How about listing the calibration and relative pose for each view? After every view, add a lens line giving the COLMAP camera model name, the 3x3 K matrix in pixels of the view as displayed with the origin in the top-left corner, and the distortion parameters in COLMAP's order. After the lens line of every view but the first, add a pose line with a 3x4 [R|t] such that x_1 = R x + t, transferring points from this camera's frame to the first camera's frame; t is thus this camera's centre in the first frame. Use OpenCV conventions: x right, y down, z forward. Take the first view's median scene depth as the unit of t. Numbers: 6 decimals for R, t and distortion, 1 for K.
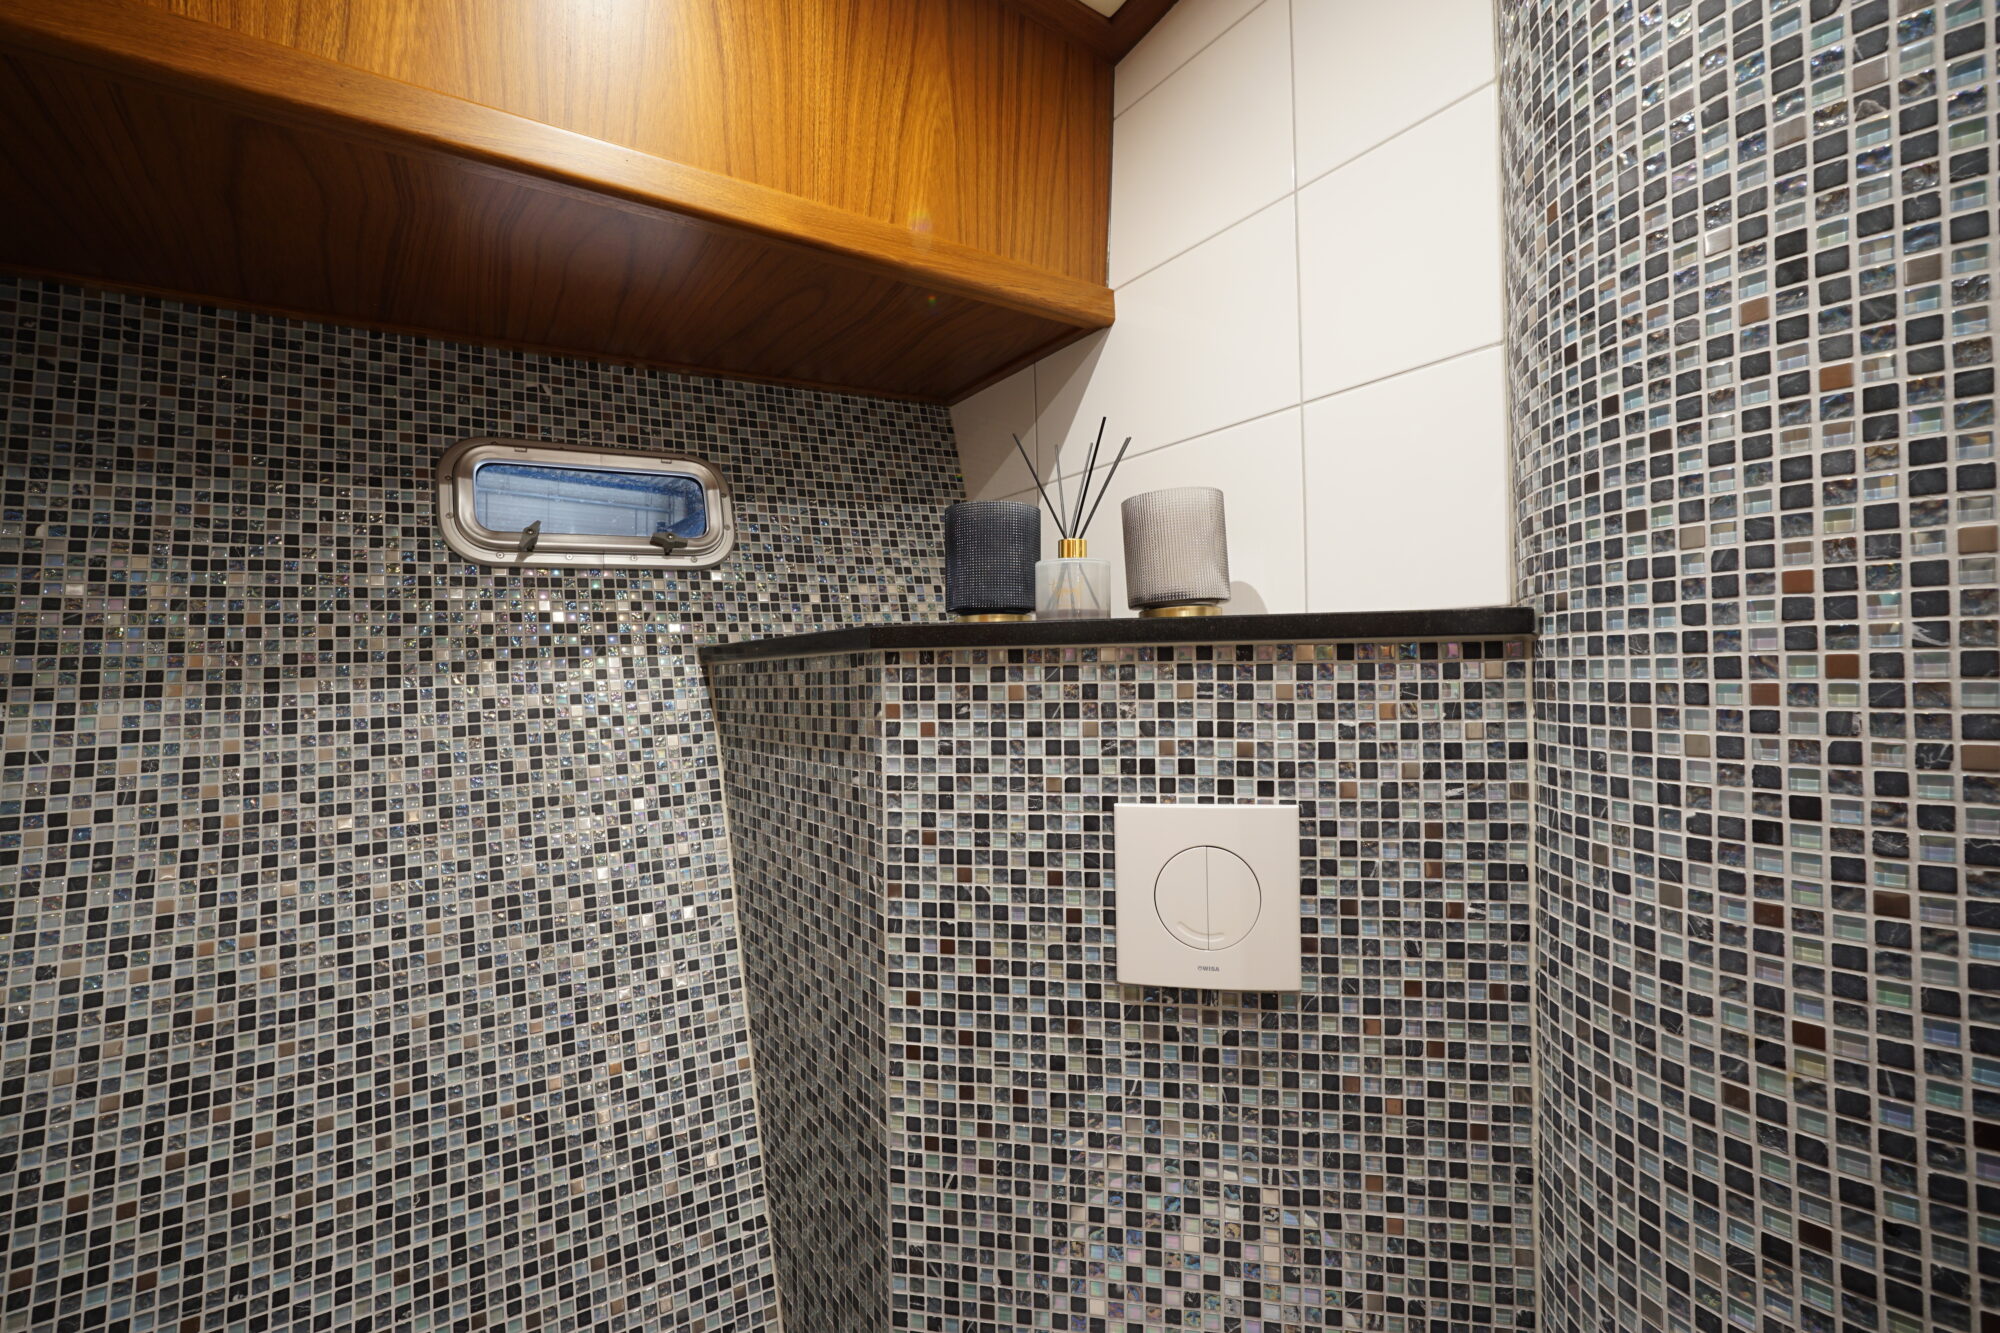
lens RADIAL K [[842.3, 0, 995.3], [0, 842.3, 668.3], [0, 0, 1]] dist [-0.017078, 0.006162]
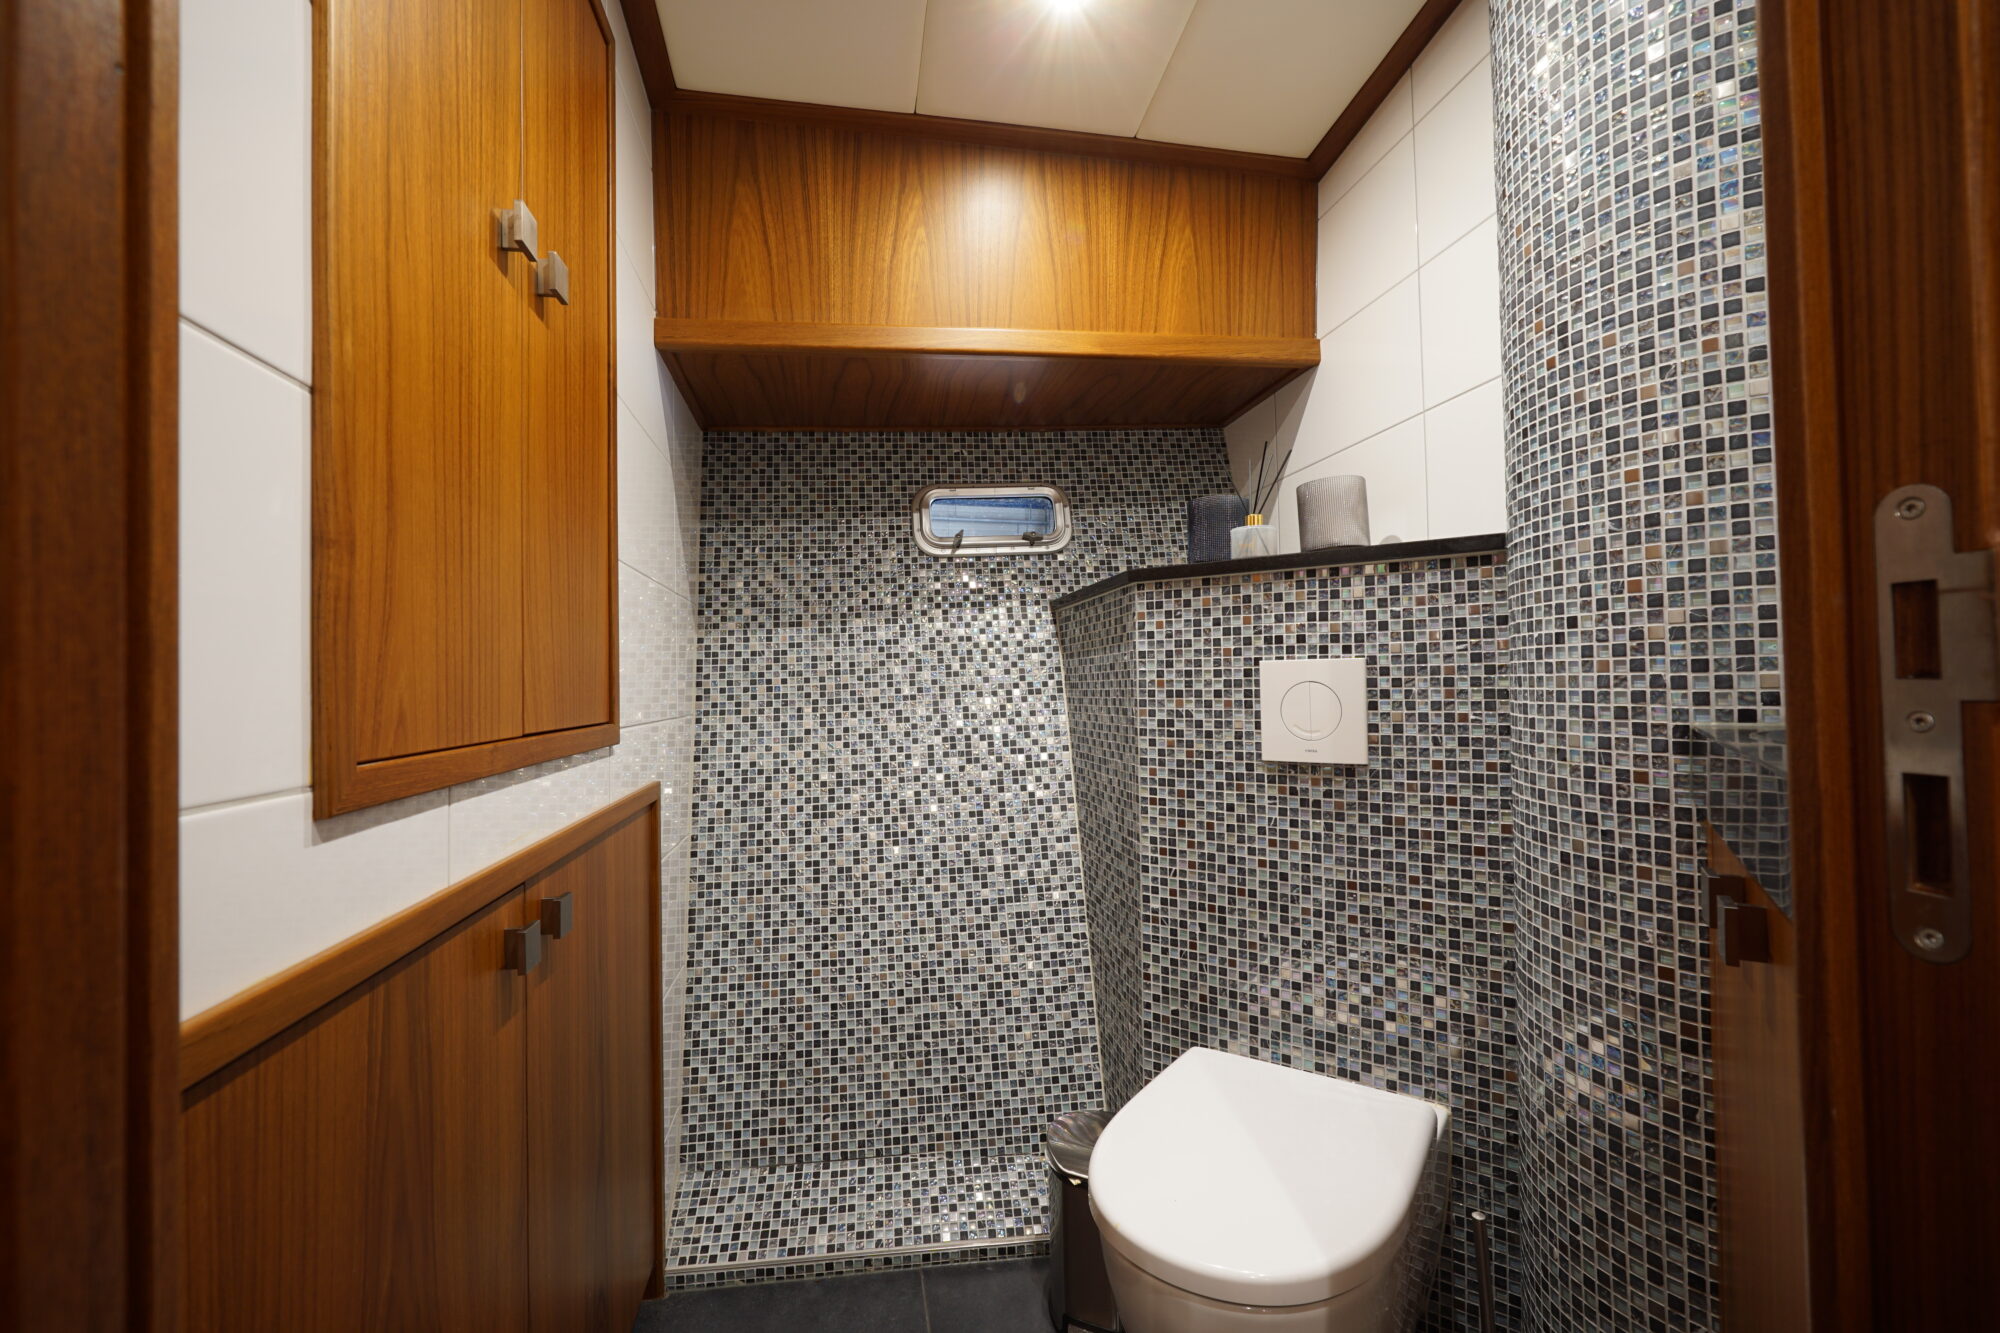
lens RADIAL K [[842.3, 0, 995.3], [0, 842.3, 668.3], [0, 0, 1]] dist [-0.017078, 0.006162]
pose [[0.908152, -0.006298, -0.418593, 0.330008], [0.005654, 0.999980, -0.002779, 0.155760], [0.418602, 0.000157, 0.908170, -0.745807]]
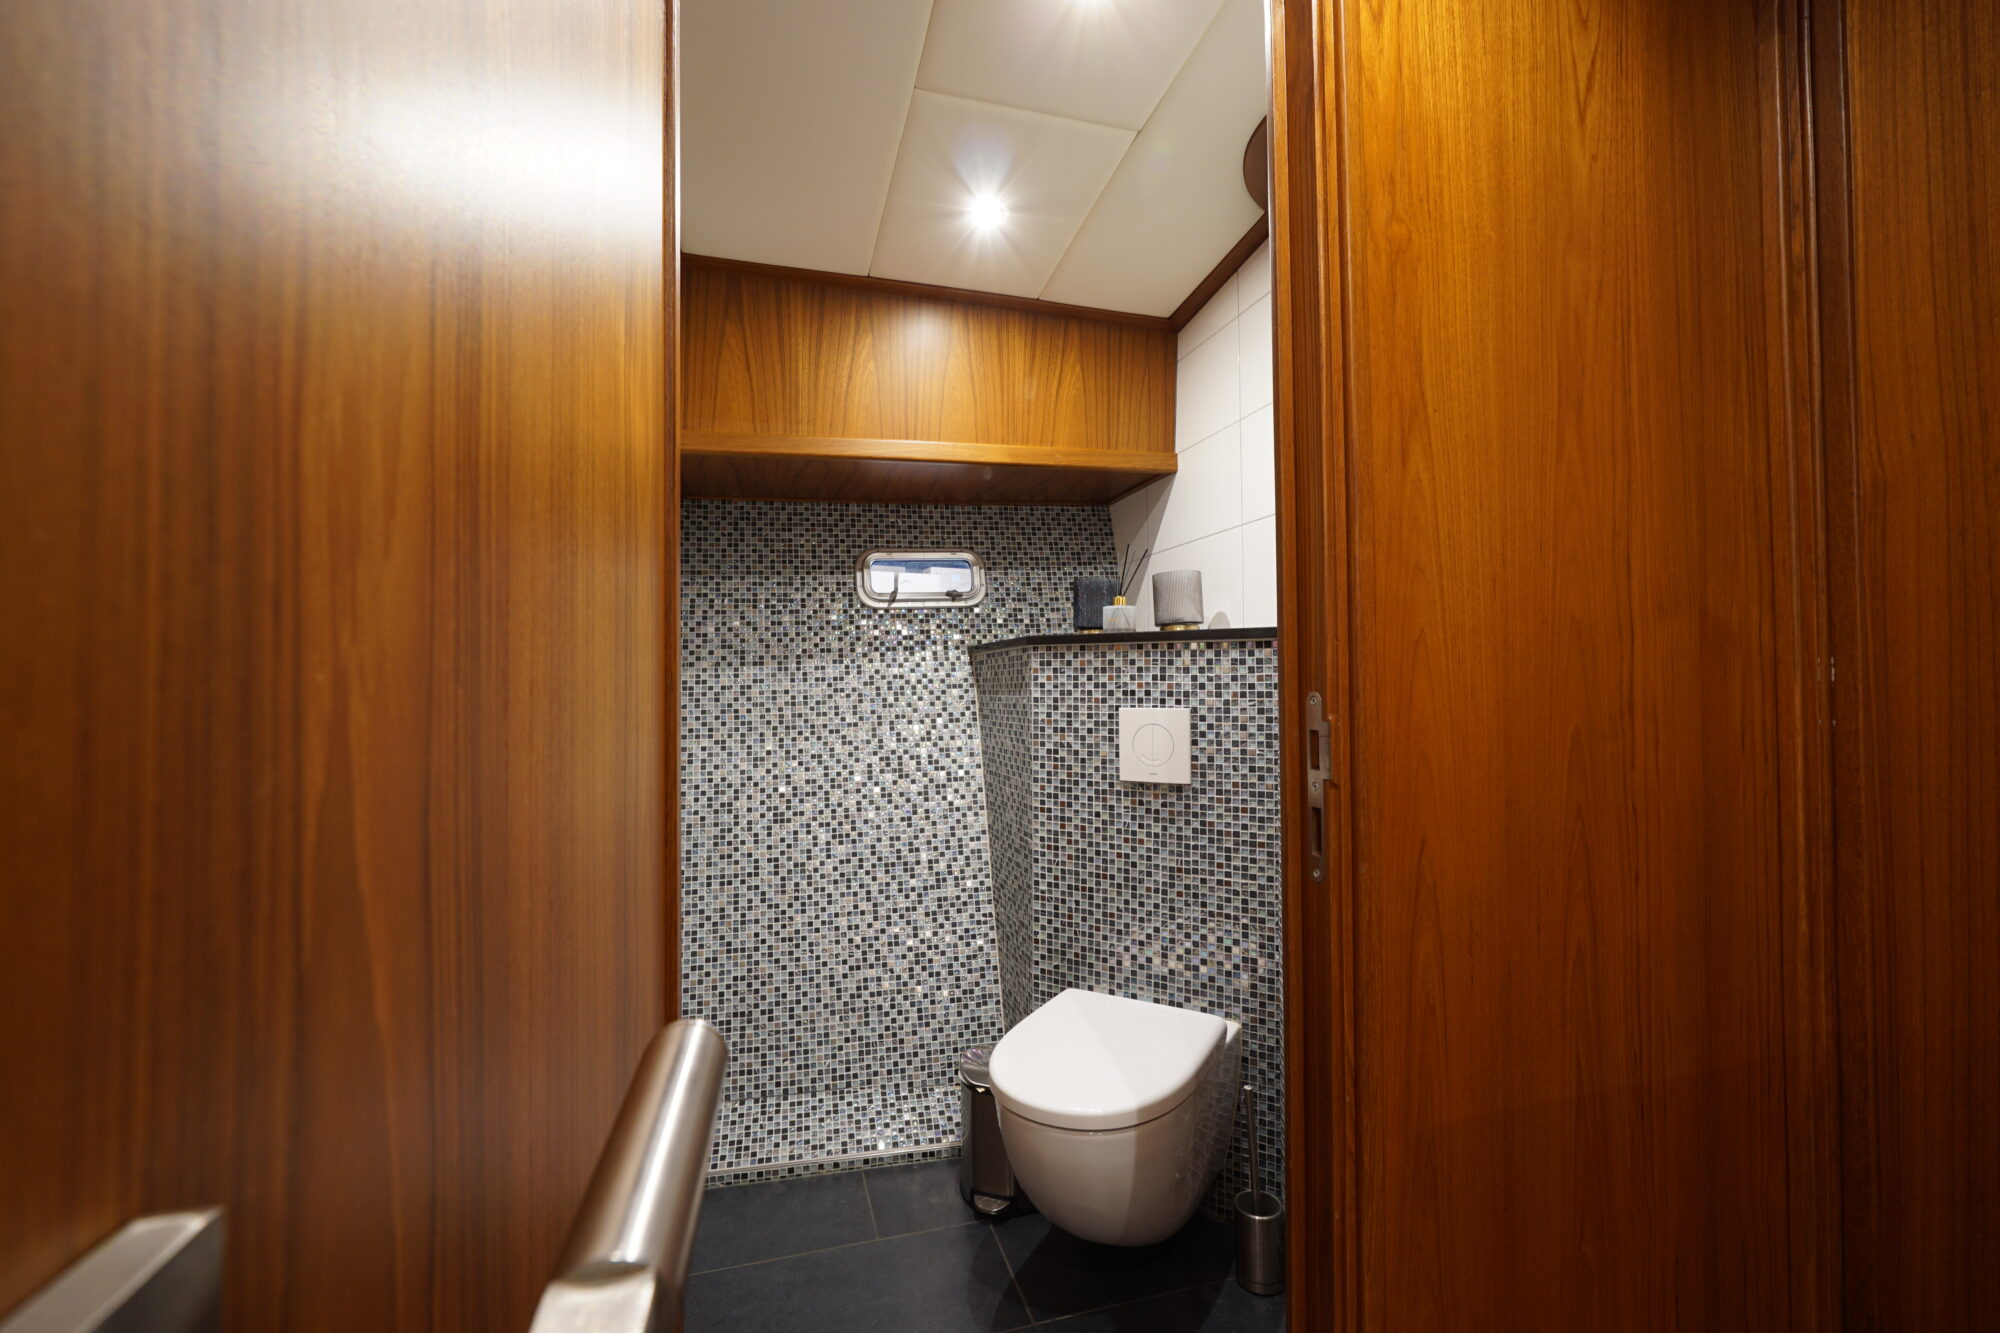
lens RADIAL K [[842.3, 0, 995.3], [0, 842.3, 668.3], [0, 0, 1]] dist [-0.017078, 0.006162]
pose [[0.945026, 0.005074, -0.326957, 0.525398], [-0.007053, 0.999963, -0.004868, 0.052309], [0.326920, 0.006906, 0.945027, -1.256891]]
